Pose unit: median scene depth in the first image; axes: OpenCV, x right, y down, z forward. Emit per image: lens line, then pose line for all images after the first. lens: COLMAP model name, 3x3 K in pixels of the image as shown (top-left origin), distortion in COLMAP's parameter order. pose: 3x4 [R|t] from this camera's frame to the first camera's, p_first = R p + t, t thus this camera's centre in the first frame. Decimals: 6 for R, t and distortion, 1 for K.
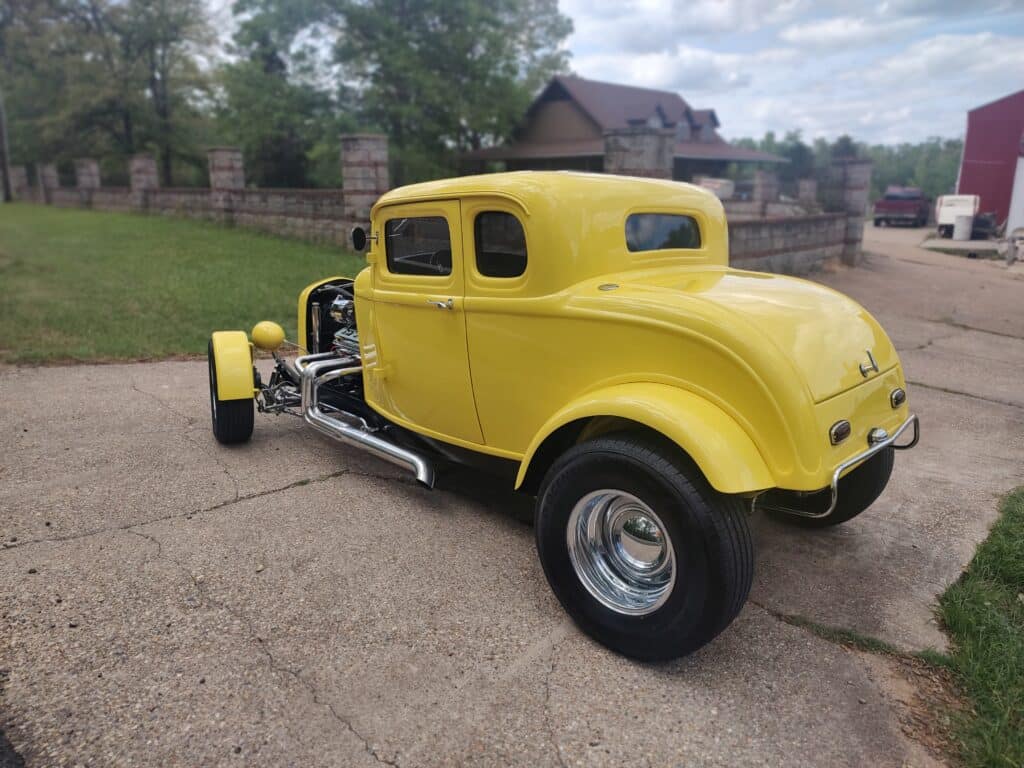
lens RADIAL K [[745.2, 0, 518.7], [0, 745.2, 383.8], [0, 0, 1]] dist [0.022882, -0.016381]
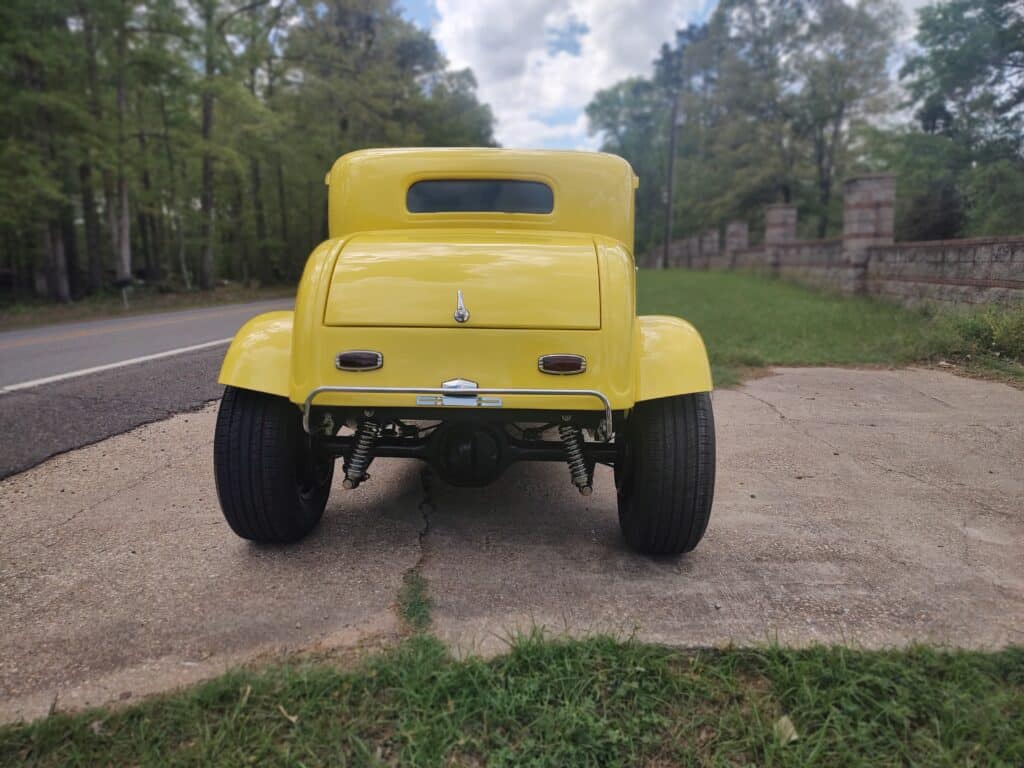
lens RADIAL K [[745.2, 0, 513.3], [0, 745.2, 389.0], [0, 0, 1]] dist [0.022882, -0.016381]
pose [[0.636596, 0.105779, -0.763909, 0.251881], [-0.173381, 0.984821, -0.008116, 0.014490], [0.751455, 0.137614, 0.645273, 0.100015]]
